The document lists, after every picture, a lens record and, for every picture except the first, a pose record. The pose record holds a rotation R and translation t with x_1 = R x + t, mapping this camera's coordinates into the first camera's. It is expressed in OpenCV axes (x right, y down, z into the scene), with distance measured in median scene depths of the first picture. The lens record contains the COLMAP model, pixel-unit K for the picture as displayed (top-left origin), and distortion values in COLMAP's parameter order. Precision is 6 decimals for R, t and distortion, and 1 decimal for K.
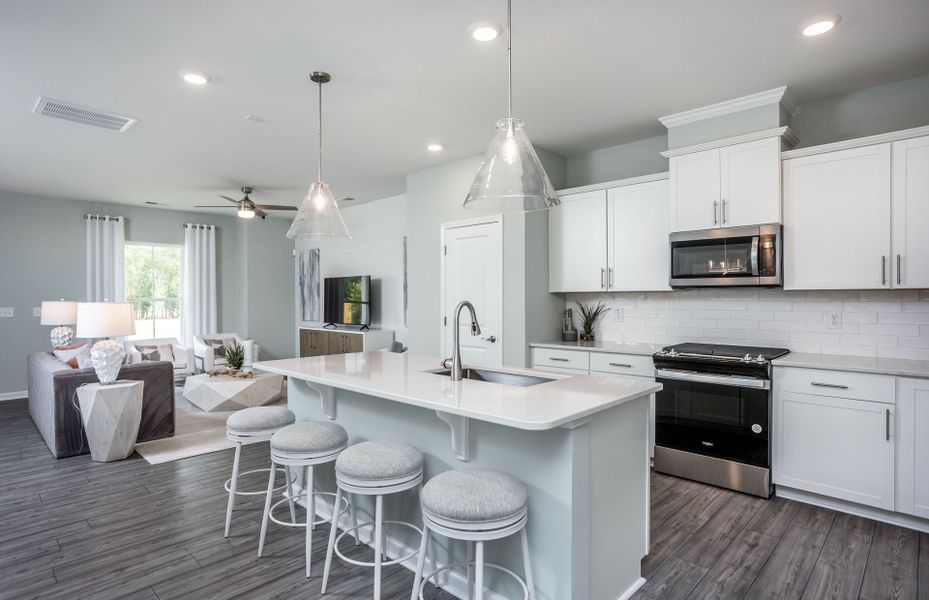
lens RADIAL K [[498.8, 0, 461.5], [0, 498.8, 302.9], [0, 0, 1]] dist [-0.011646, 0.004588]
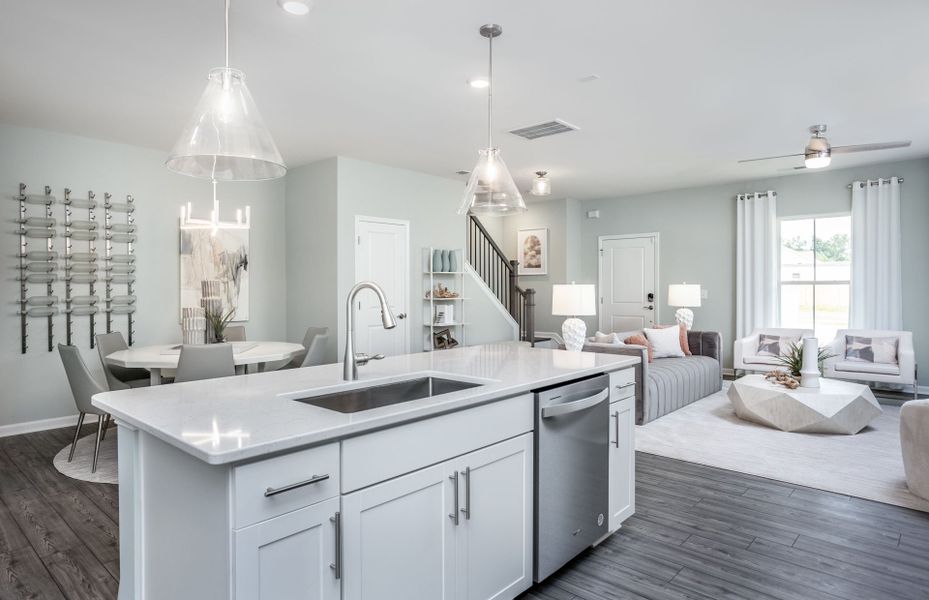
lens RADIAL K [[556.7, 0, 460.0], [0, 556.7, 272.6], [0, 0, 1]] dist [0.035382, 0.002399]
pose [[0.030767, -0.018890, -0.999348, 0.337659], [-0.003390, 0.999814, -0.019003, -0.002575], [0.999521, 0.003972, 0.030697, 0.415744]]
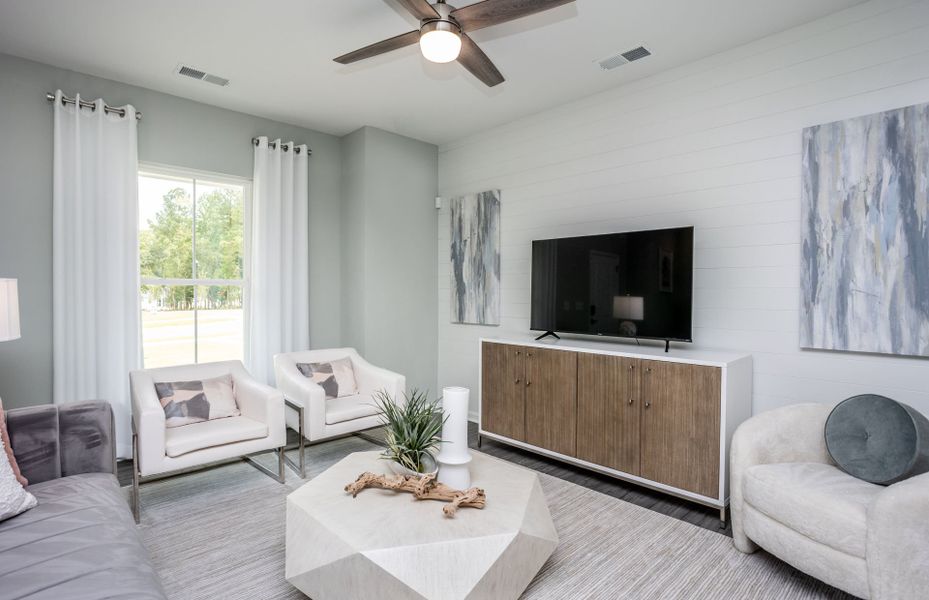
lens RADIAL K [[472.9, 0, 468.0], [0, 472.9, 298.0], [0, 0, 1]] dist [-0.016902, 0.008878]
pose [[0.999470, 0.008306, -0.031474, -0.355440], [-0.008191, 0.999959, 0.003782, 0.007054], [0.031504, -0.003522, 0.999497, 0.575893]]
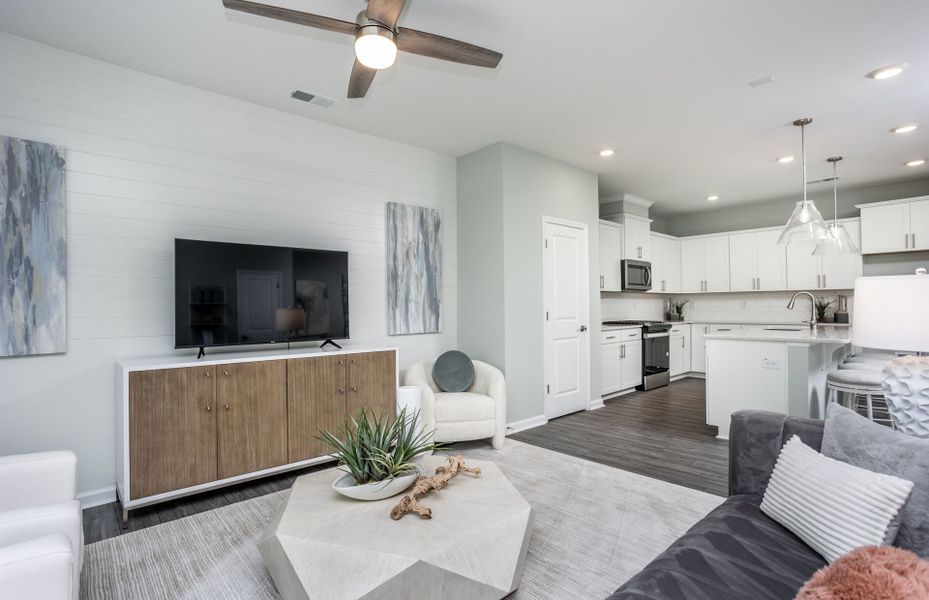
lens RADIAL K [[453.7, 0, 462.7], [0, 453.7, 302.8], [0, 0, 1]] dist [-0.020517, 0.002271]
pose [[0.073649, 0.007856, 0.997253, -0.709403], [0.017254, 0.999809, -0.009151, 0.011503], [-0.997135, 0.017880, 0.073499, 0.837250]]
